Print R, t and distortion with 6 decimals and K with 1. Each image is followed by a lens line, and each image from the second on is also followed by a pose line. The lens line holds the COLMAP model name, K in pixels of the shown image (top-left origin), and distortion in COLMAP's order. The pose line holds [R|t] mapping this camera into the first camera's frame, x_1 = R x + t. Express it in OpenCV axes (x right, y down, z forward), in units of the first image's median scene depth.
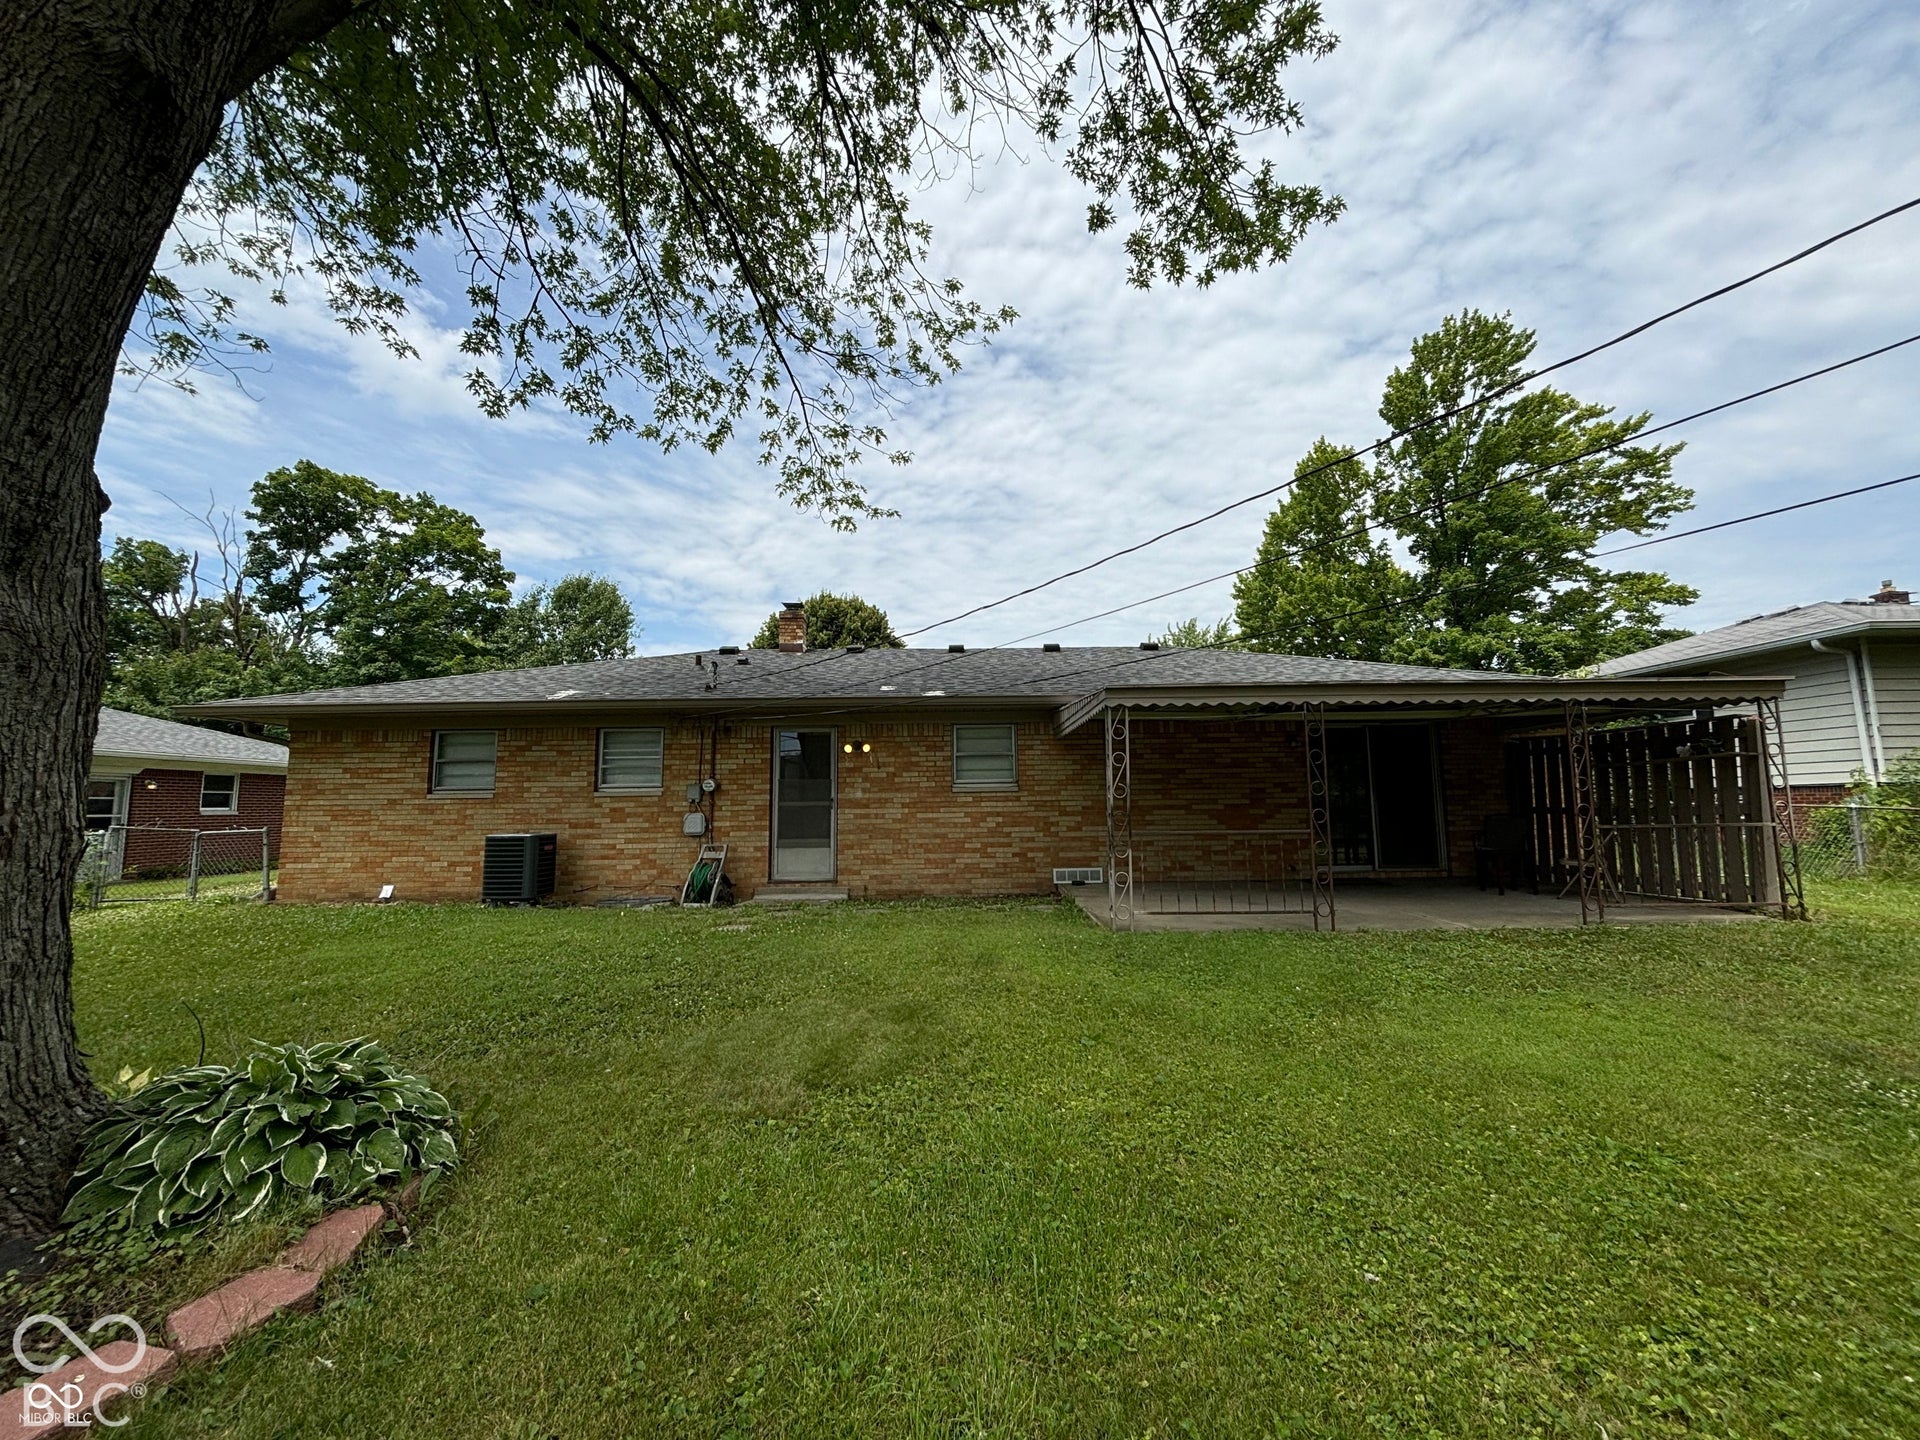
lens RADIAL K [[762.9, 0, 960.0], [0, 762.9, 720.0], [0, 0, 1]] dist [-0.001141, 0.000018]
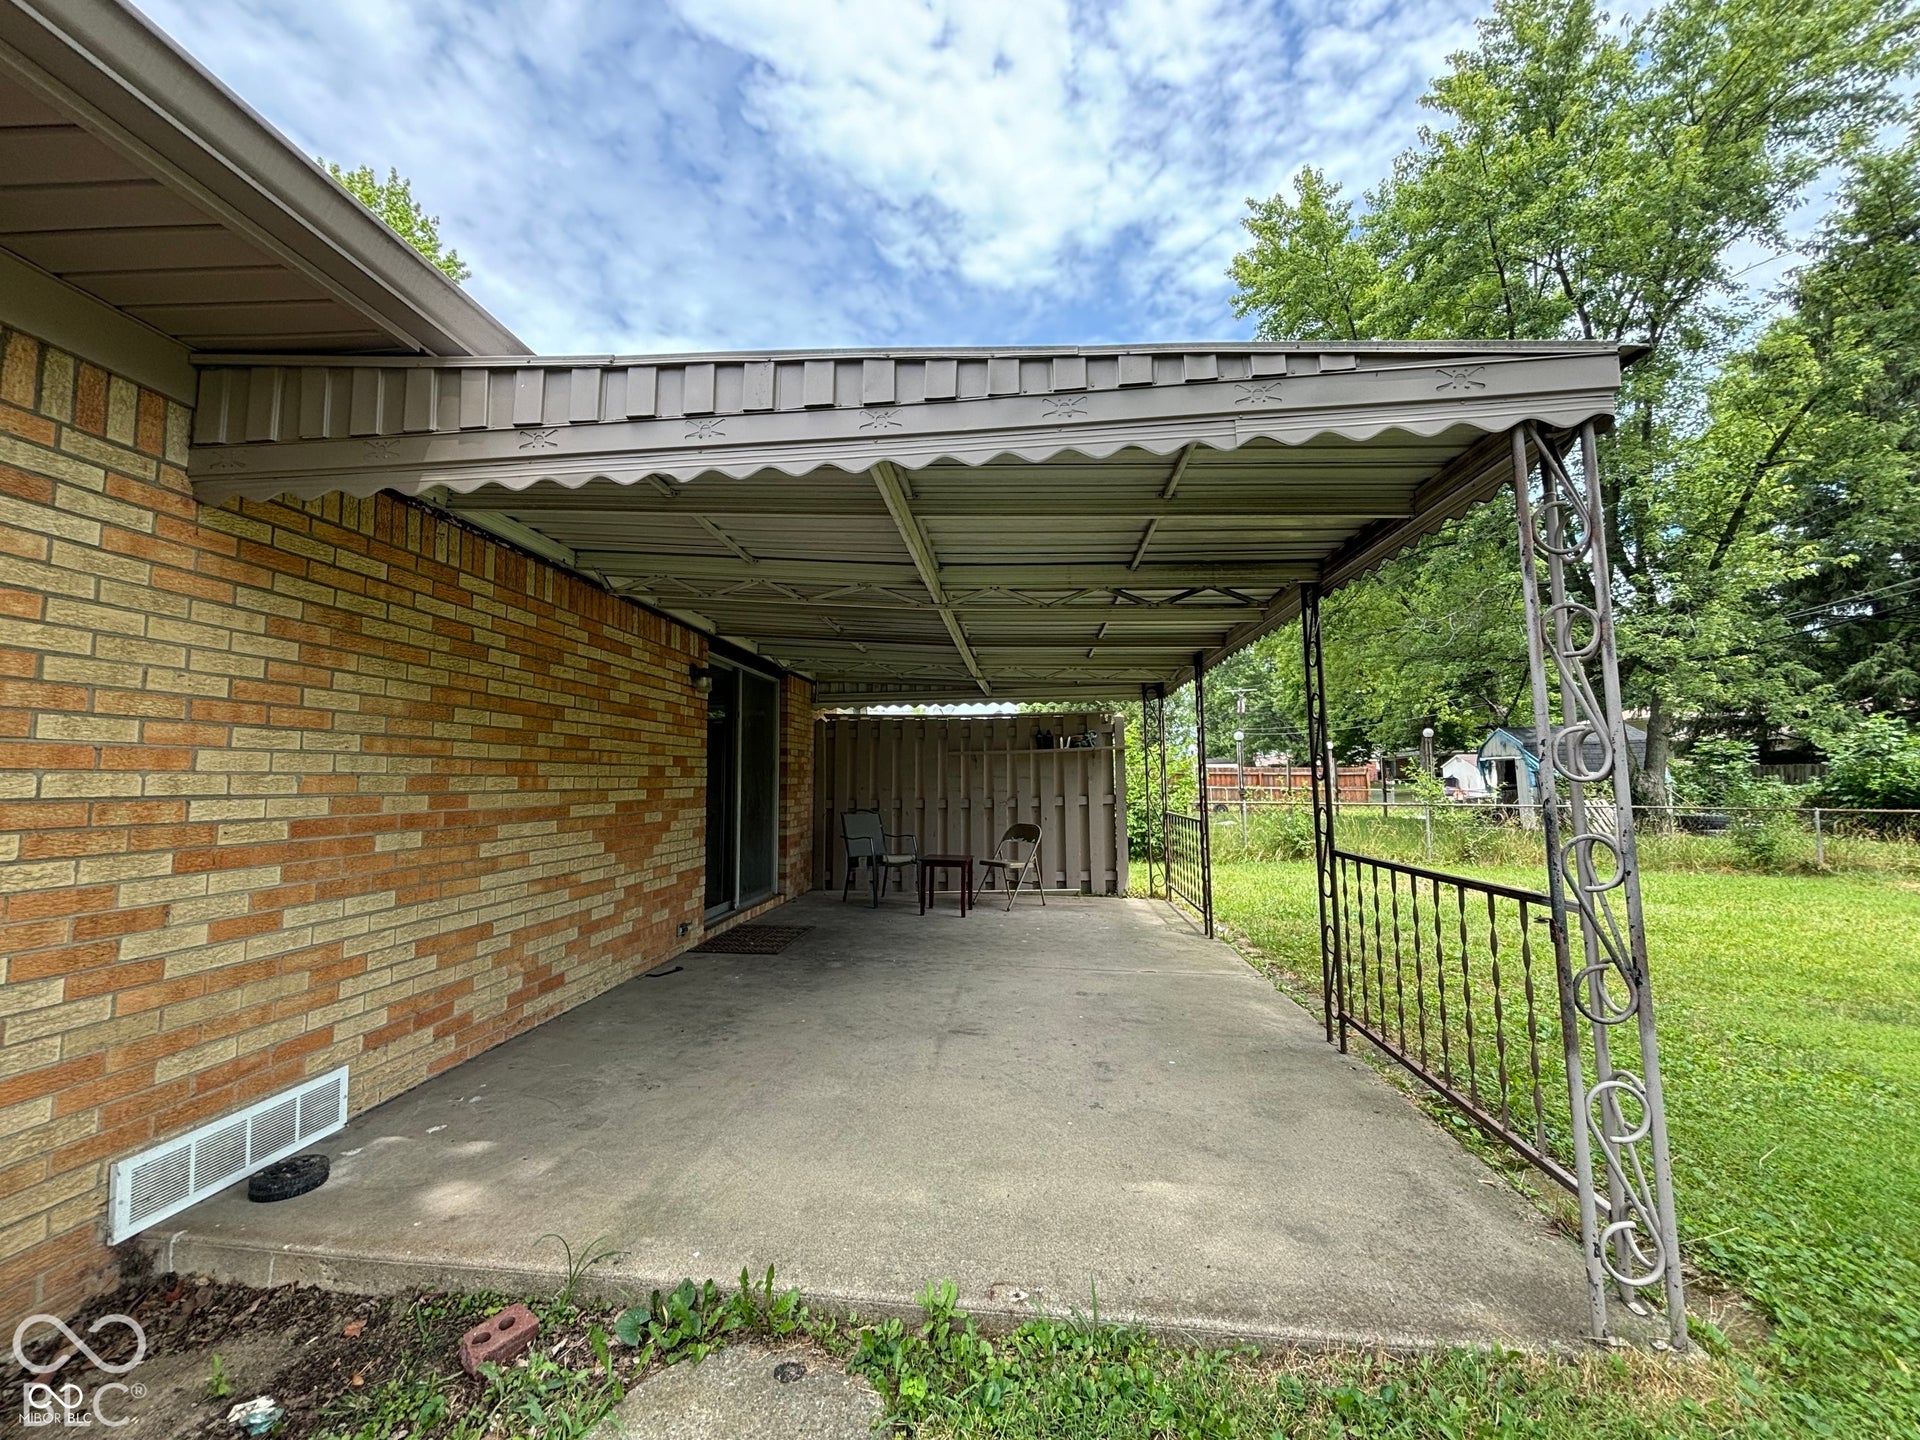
lens RADIAL K [[762.9, 0, 960.0], [0, 762.9, 720.0], [0, 0, 1]] dist [-0.001141, 0.000018]
pose [[0.078104, 0.093143, 0.992585, -0.053297], [-0.079872, 0.993010, -0.086898, 0.084425], [-0.993741, -0.072493, 0.084997, 0.763099]]
